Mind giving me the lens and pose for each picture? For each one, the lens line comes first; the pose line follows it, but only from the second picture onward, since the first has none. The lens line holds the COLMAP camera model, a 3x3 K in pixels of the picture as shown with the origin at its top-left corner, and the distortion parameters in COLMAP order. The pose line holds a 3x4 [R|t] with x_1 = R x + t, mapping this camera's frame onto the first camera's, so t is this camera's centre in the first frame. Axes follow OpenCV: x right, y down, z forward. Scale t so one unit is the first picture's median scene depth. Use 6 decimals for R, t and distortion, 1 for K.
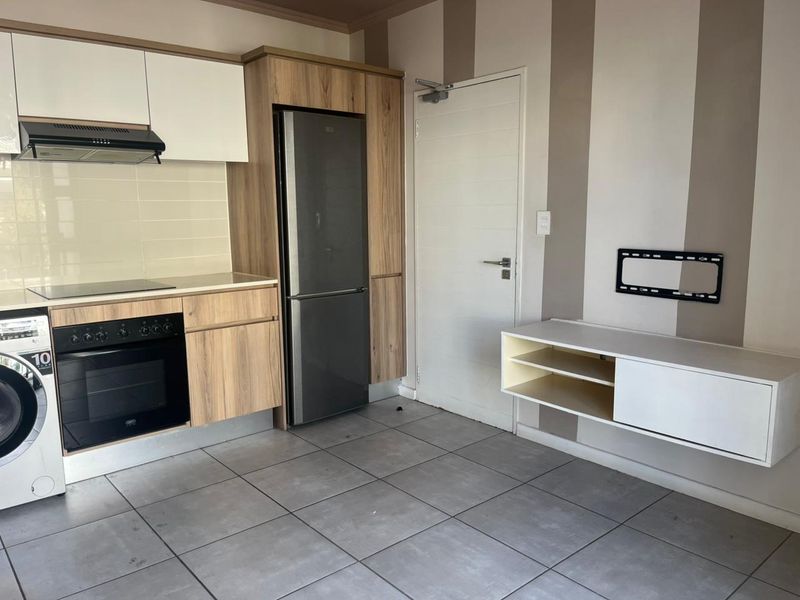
lens RADIAL K [[598.1, 0, 399.3], [0, 598.1, 311.0], [0, 0, 1]] dist [0.000954, -0.002416]
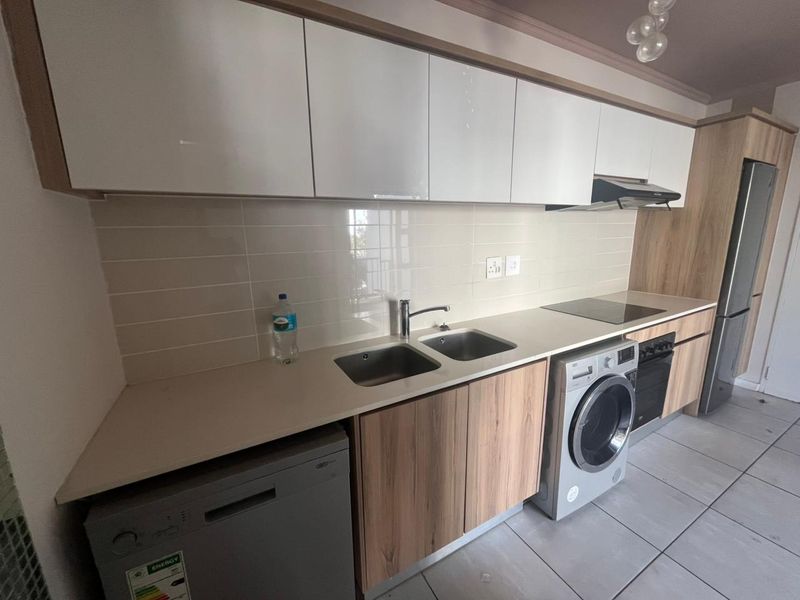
lens RADIAL K [[324.0, 0, 400.0], [0, 324.0, 300.0], [0, 0, 1]] dist [-0.002805, -0.000623]
pose [[0.978881, 0.030784, -0.202101, -0.797832], [-0.022511, 0.998817, 0.043110, -0.080013], [0.203189, -0.037650, 0.978415, 0.232554]]
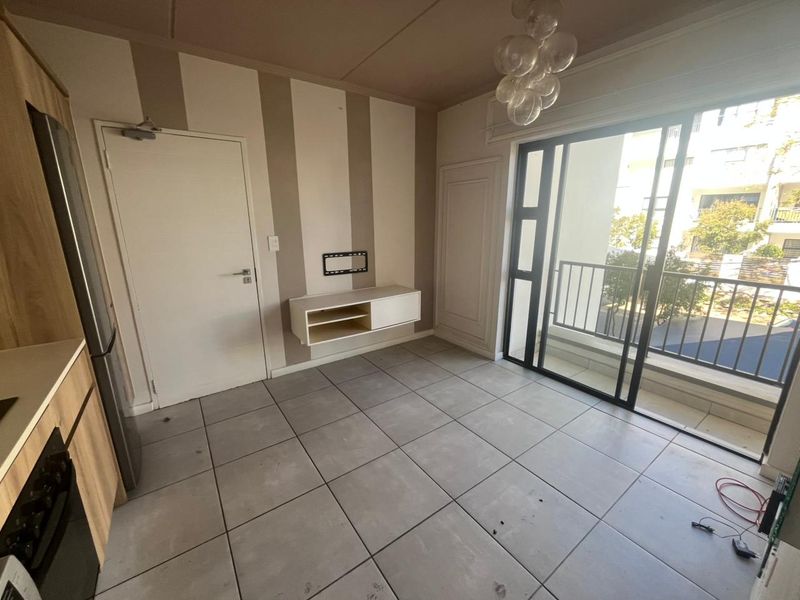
lens RADIAL K [[324.0, 0, 400.0], [0, 324.0, 300.0], [0, 0, 1]] dist [-0.002805, -0.000623]
pose [[0.088635, -0.236097, 0.967679, -0.631240], [0.169396, 0.960923, 0.218933, -0.138835], [-0.981554, 0.144515, 0.125165, 0.597047]]
